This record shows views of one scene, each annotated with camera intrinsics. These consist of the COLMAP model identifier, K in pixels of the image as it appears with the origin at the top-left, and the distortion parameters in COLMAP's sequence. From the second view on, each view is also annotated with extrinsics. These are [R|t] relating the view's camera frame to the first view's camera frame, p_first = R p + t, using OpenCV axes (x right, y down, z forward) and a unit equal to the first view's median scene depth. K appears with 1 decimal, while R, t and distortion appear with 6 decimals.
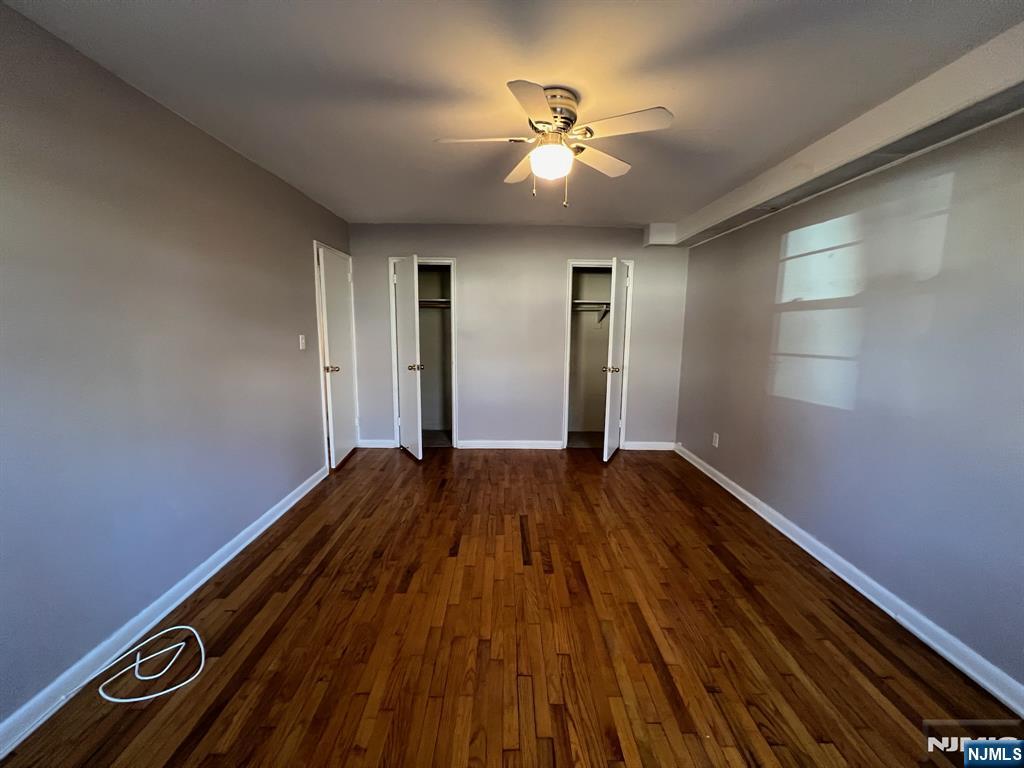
lens RADIAL K [[408.5, 0, 508.1], [0, 408.5, 385.7], [0, 0, 1]] dist [-0.003326, 0.000534]
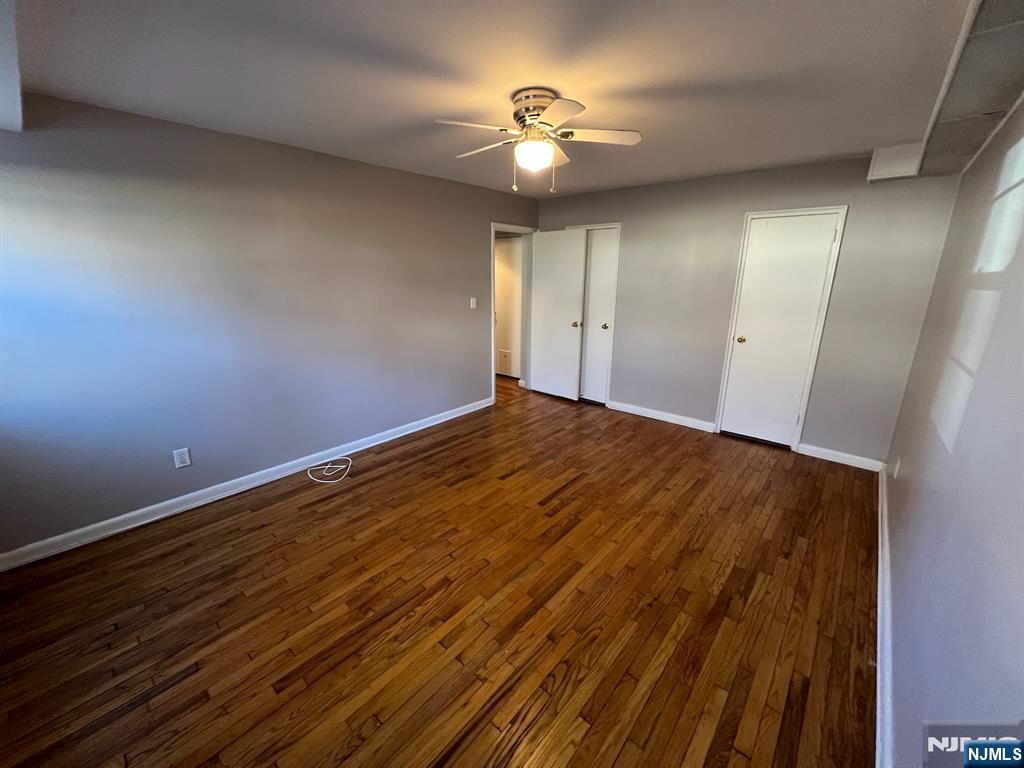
lens RADIAL K [[408.5, 0, 506.9], [0, 408.5, 384.2], [0, 0, 1]] dist [-0.003326, 0.000534]
pose [[0.745011, 0.170053, -0.645012, 0.676217], [-0.097898, 0.984363, 0.146446, -0.068464], [0.659830, -0.045959, 0.750009, 0.065331]]
